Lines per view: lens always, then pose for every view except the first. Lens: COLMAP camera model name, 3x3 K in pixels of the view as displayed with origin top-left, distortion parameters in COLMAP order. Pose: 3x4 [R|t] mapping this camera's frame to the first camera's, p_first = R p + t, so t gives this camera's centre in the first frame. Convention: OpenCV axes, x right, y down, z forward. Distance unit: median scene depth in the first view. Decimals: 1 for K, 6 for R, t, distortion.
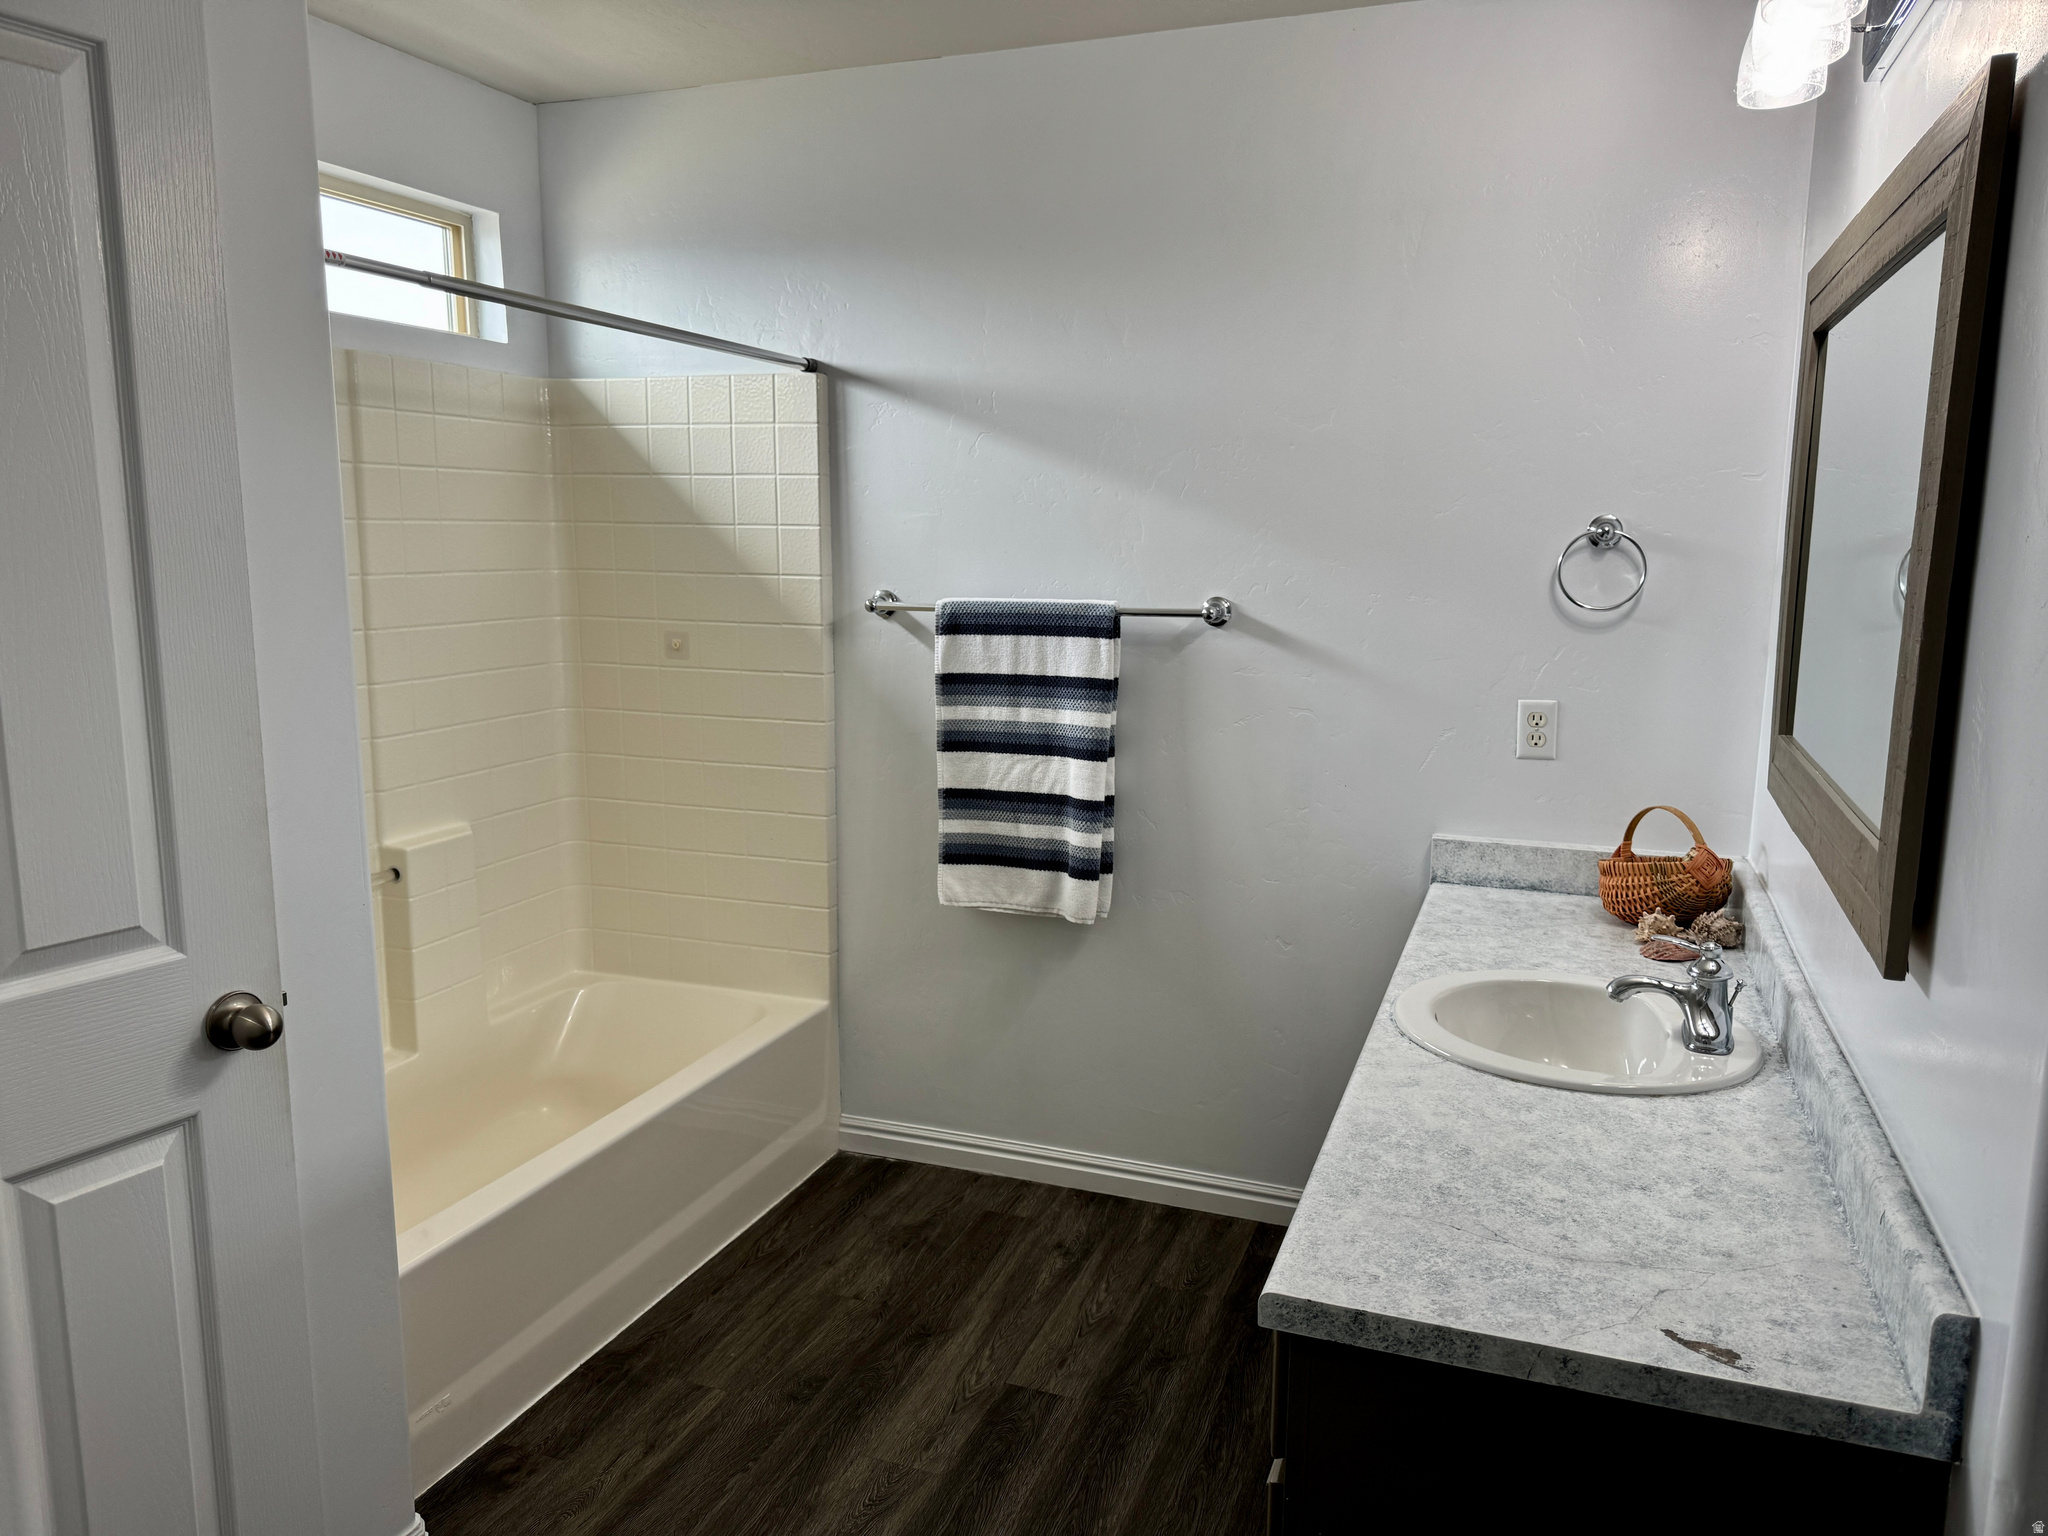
lens RADIAL K [[1434.0, 0, 1058.1], [0, 1434.0, 772.1], [0, 0, 1]] dist [0.093631, -0.139234]
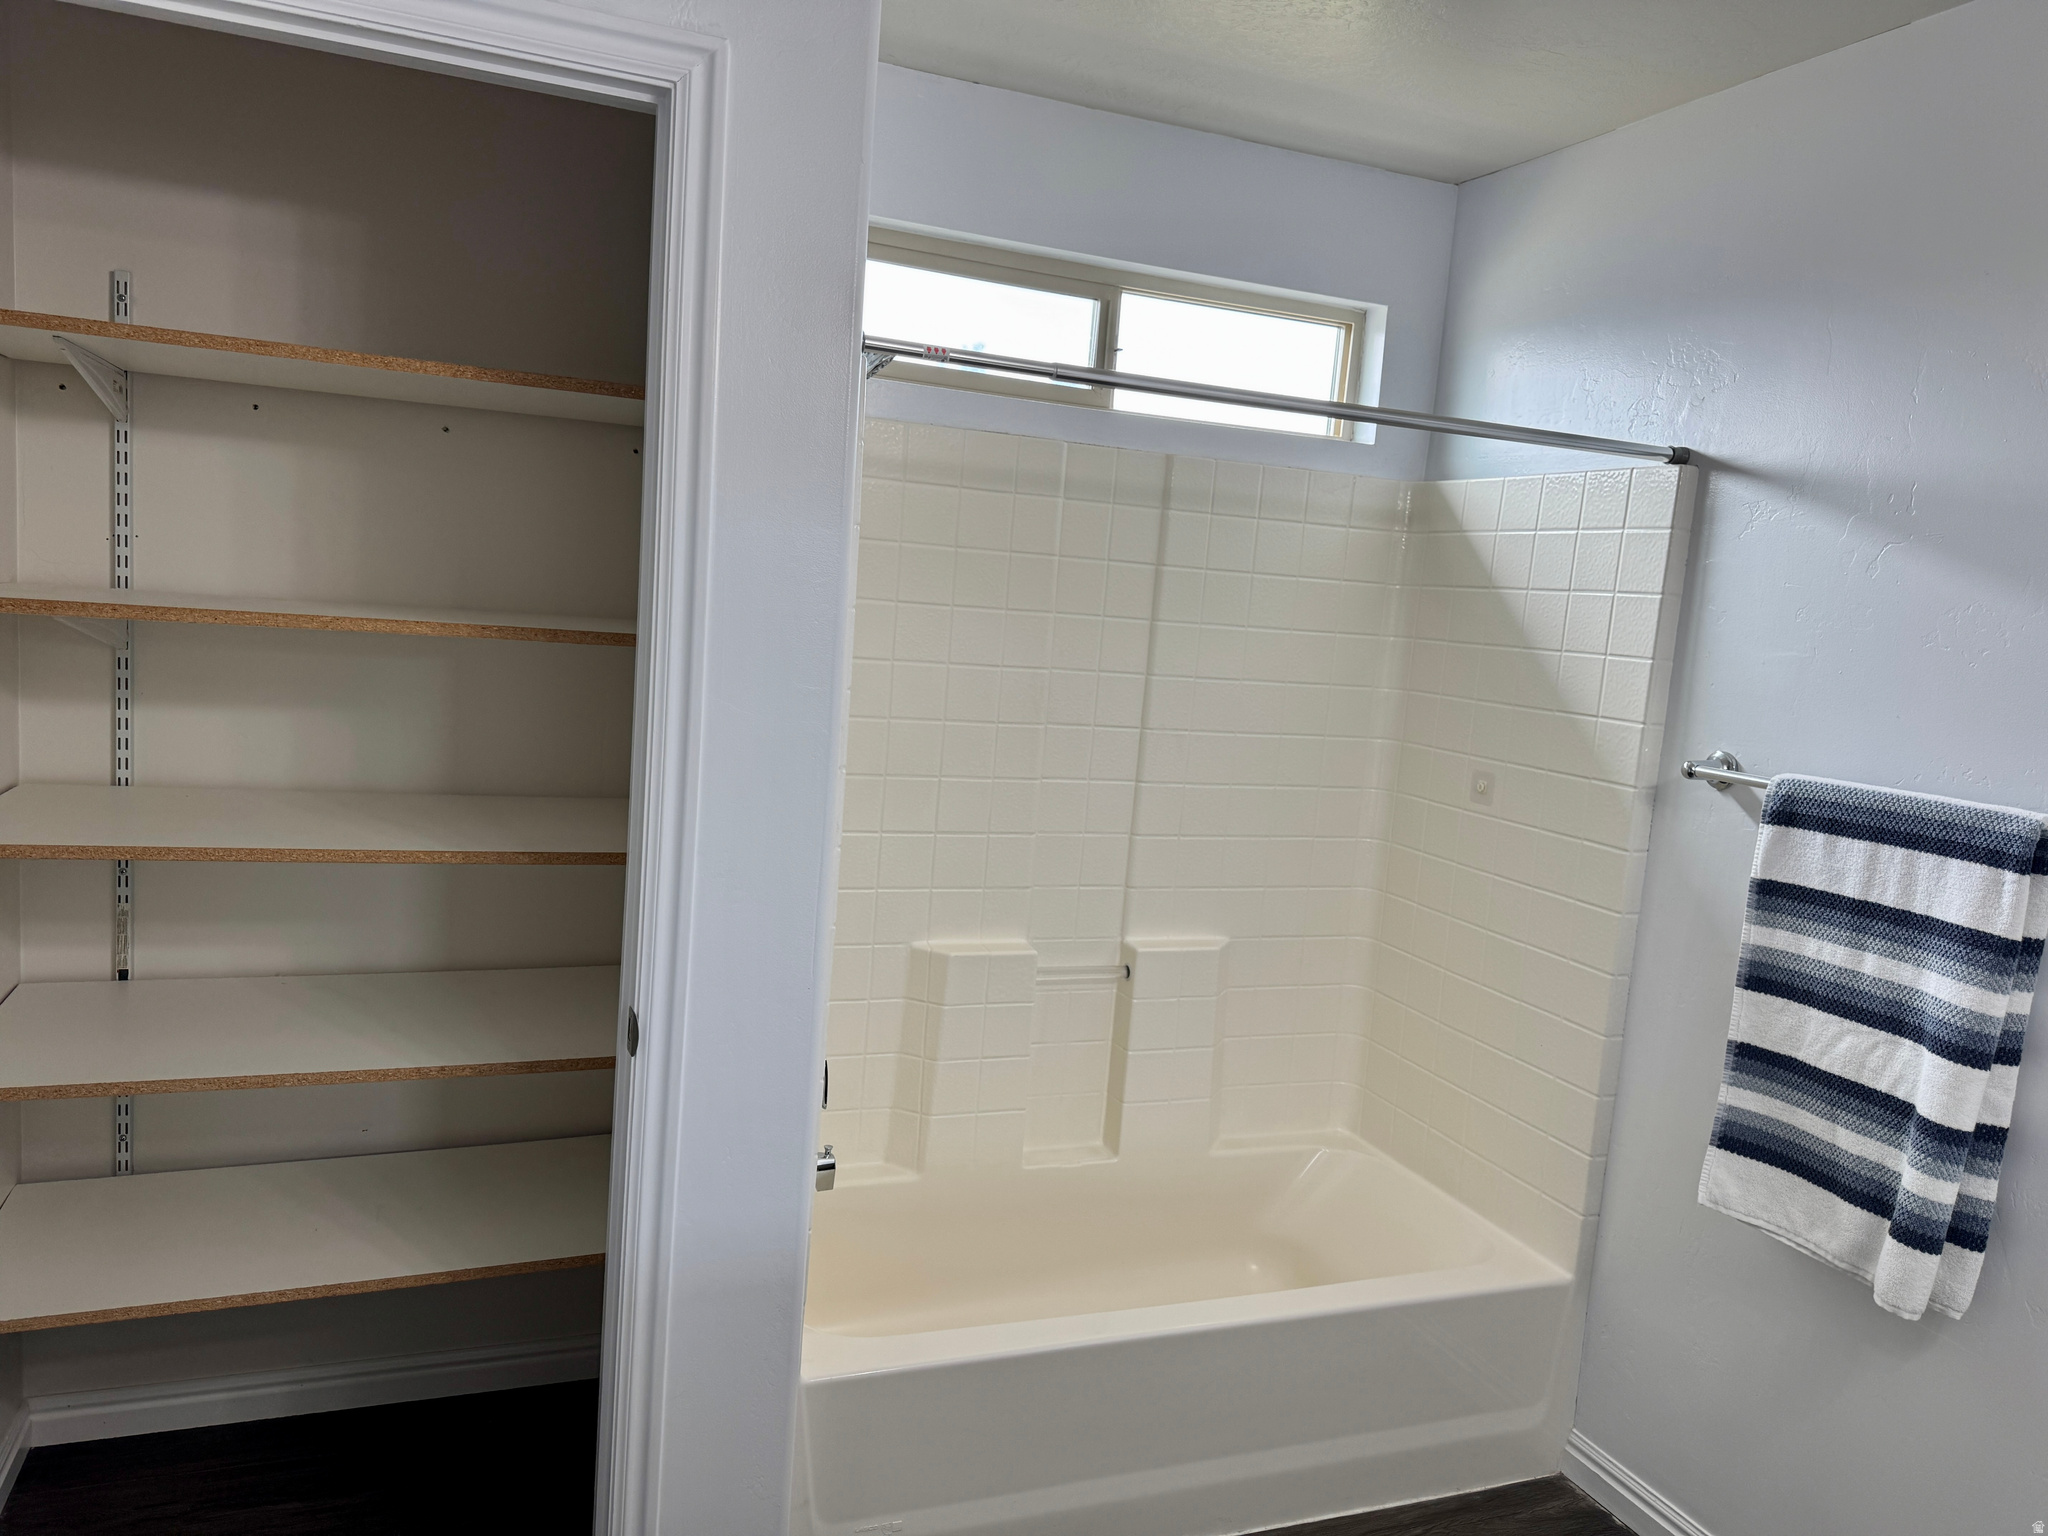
lens RADIAL K [[1434.0, 0, 1058.1], [0, 1434.0, 772.1], [0, 0, 1]] dist [0.093631, -0.139234]
pose [[0.656724, 0.133944, -0.742140, 0.212442], [-0.195121, 0.980769, 0.004349, -0.056017], [0.728451, 0.141952, 0.670230, 0.271453]]
